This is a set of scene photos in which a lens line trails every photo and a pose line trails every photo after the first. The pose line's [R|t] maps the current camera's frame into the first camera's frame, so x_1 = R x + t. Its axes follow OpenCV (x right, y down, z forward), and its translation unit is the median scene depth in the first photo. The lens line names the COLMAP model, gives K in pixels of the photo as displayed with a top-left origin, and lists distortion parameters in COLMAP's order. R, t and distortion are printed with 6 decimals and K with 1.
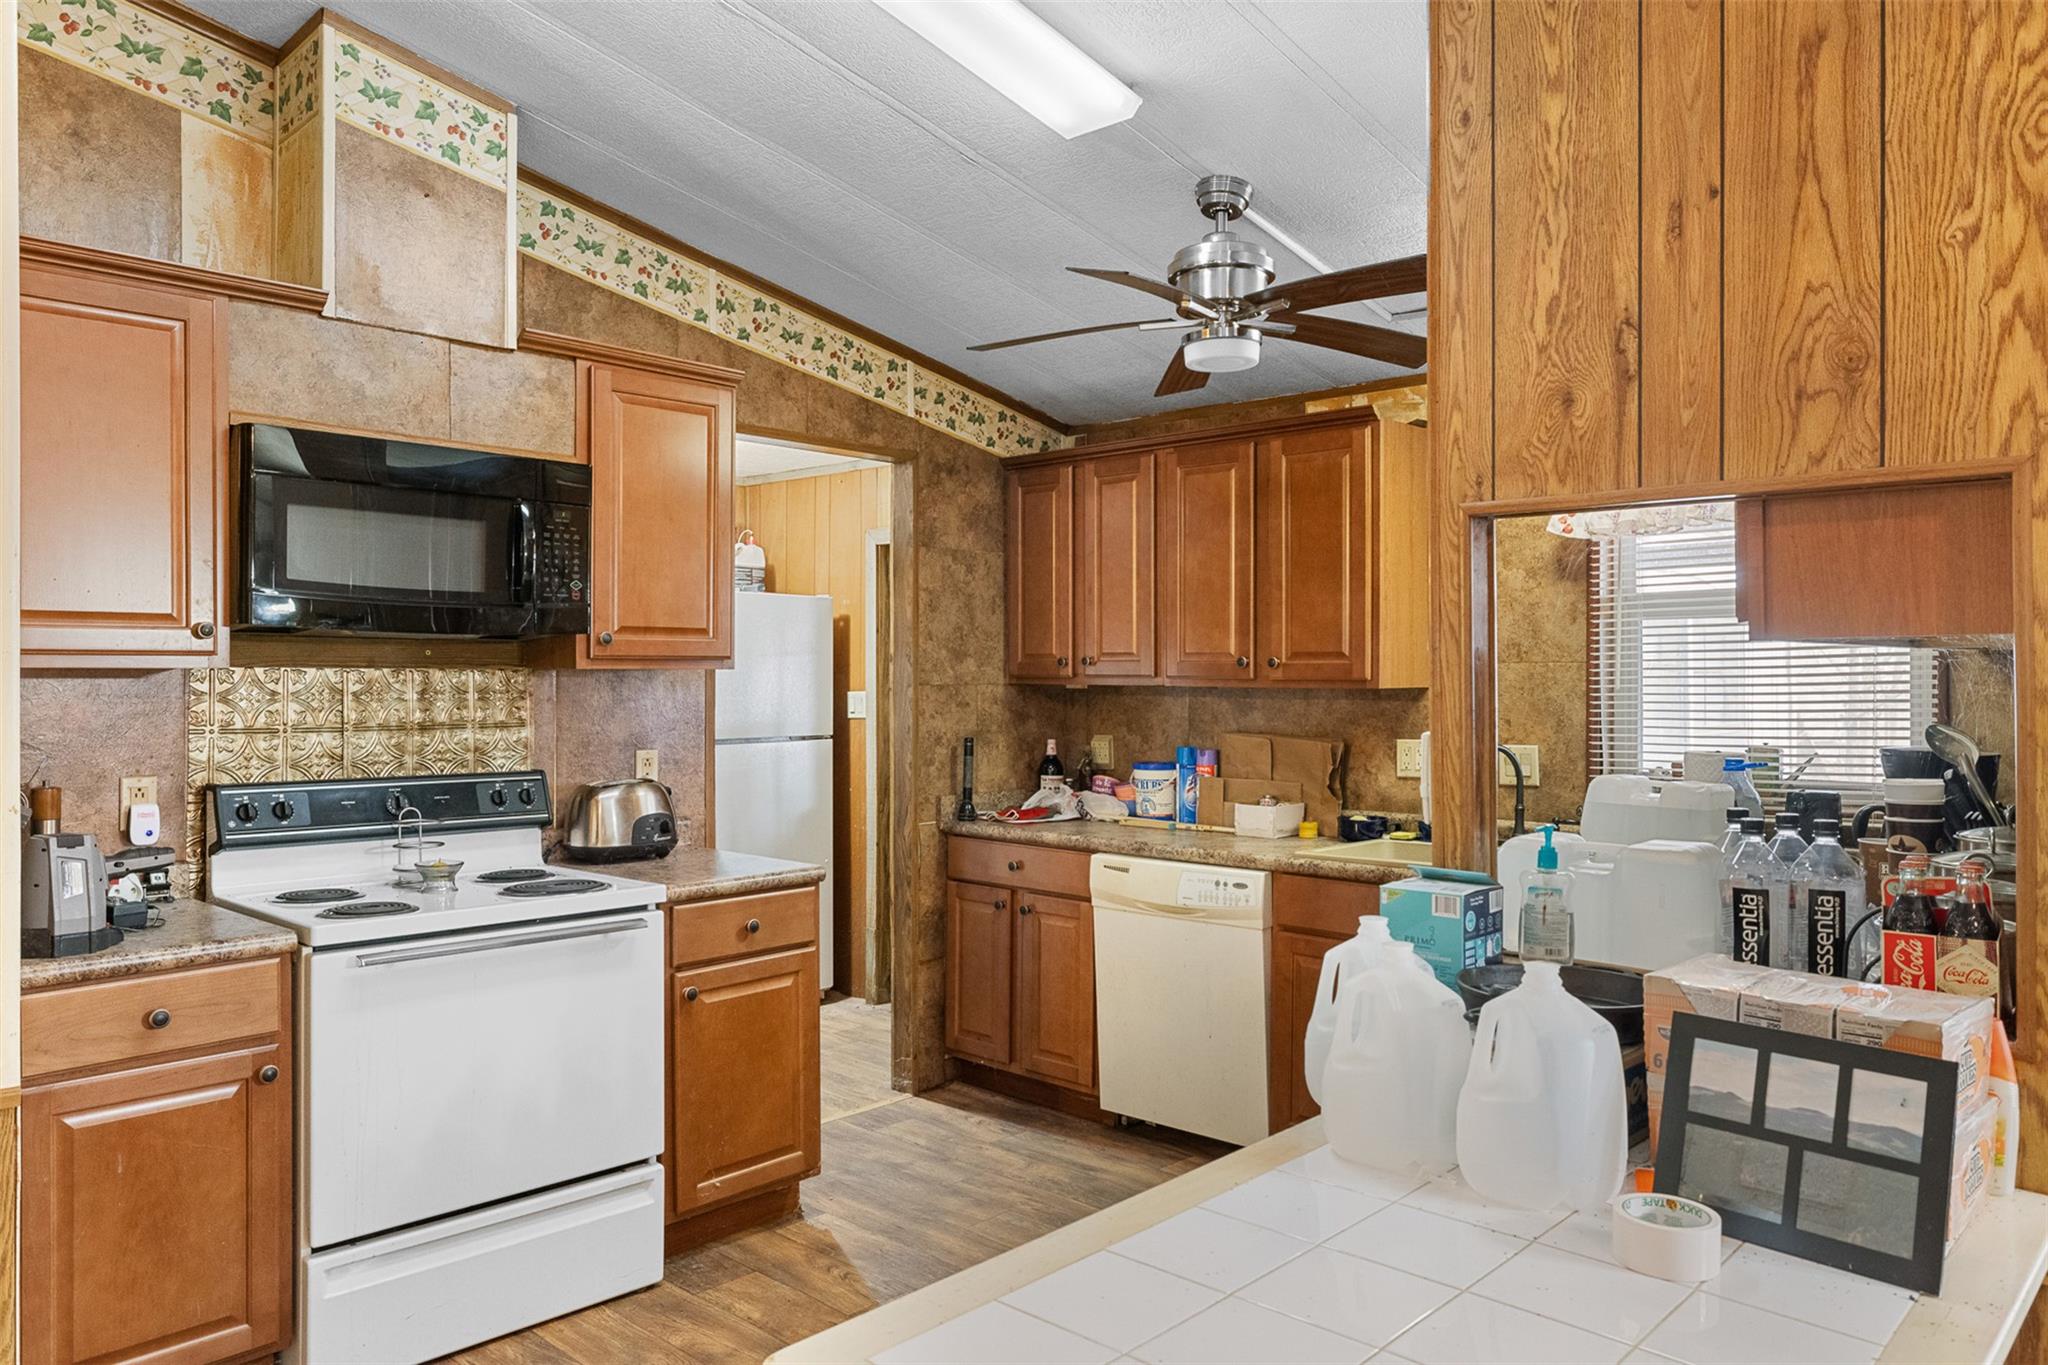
lens RADIAL K [[1375.4, 0, 1026.8], [0, 1375.4, 679.8], [0, 0, 1]] dist [0.000419, -0.000121]
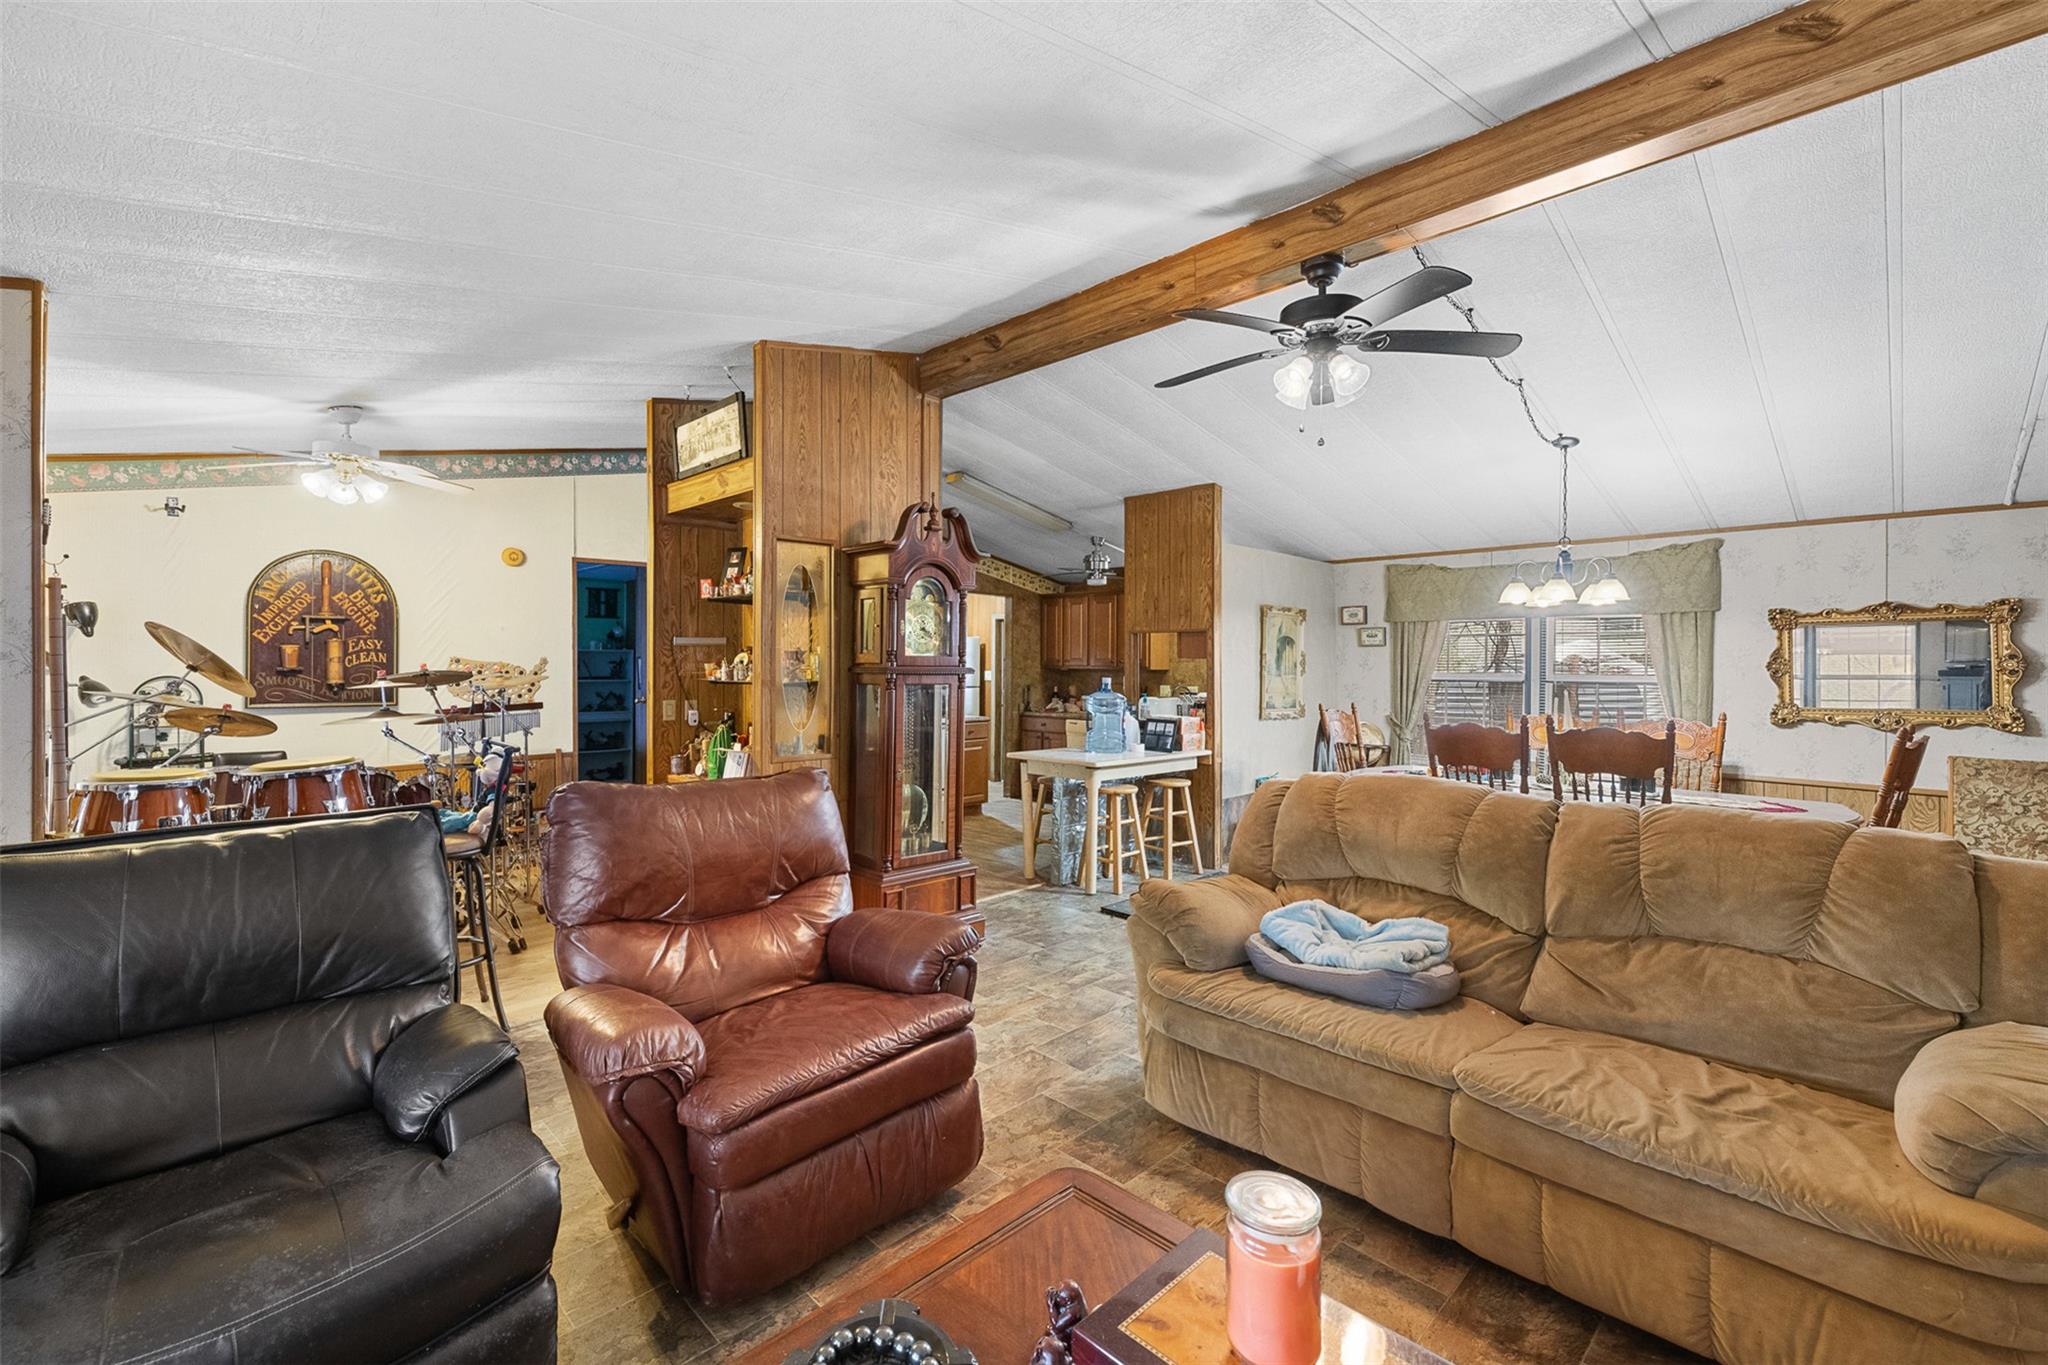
lens RADIAL K [[885.9, 0, 1023.4], [0, 885.9, 675.5], [0, 0, 1]] dist [0.001674, 0.000079]
pose [[0.999246, 0.007276, -0.038144, 0.022146], [-0.007076, 0.999960, 0.005390, 0.010026], [0.038182, -0.005116, 0.999258, -1.015137]]
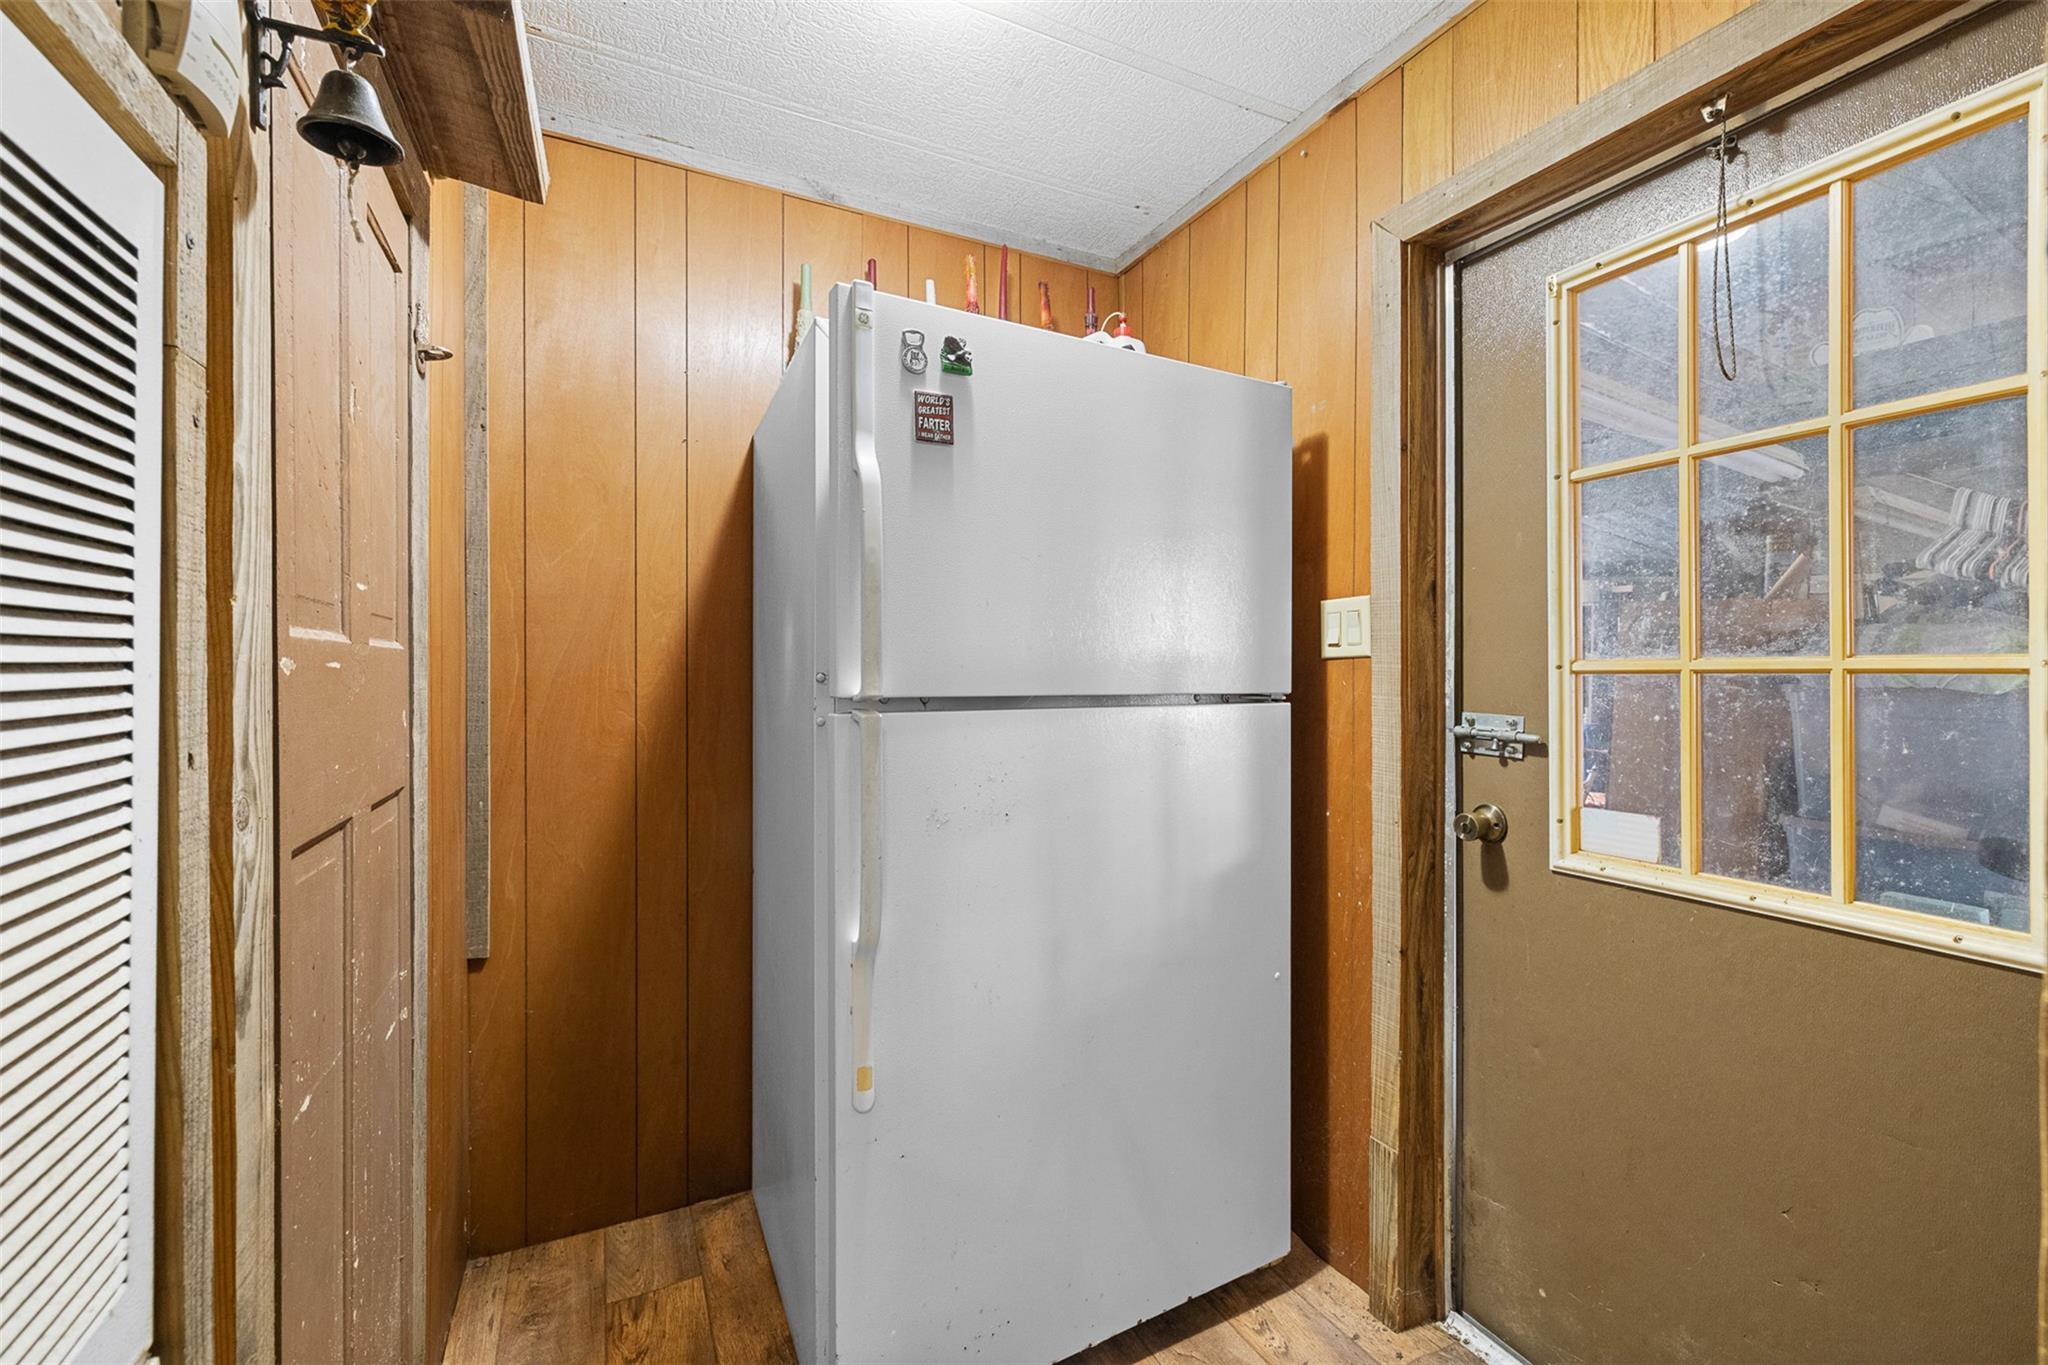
lens RADIAL K [[885.9, 0, 1016.5], [0, 885.9, 668.9], [0, 0, 1]] dist [0.001674, 0.000079]
pose [[0.937328, 0.006038, -0.348397, -0.122740], [-0.004525, 0.999976, 0.005155, 0.030617], [0.348420, -0.003255, 0.937333, 0.684362]]
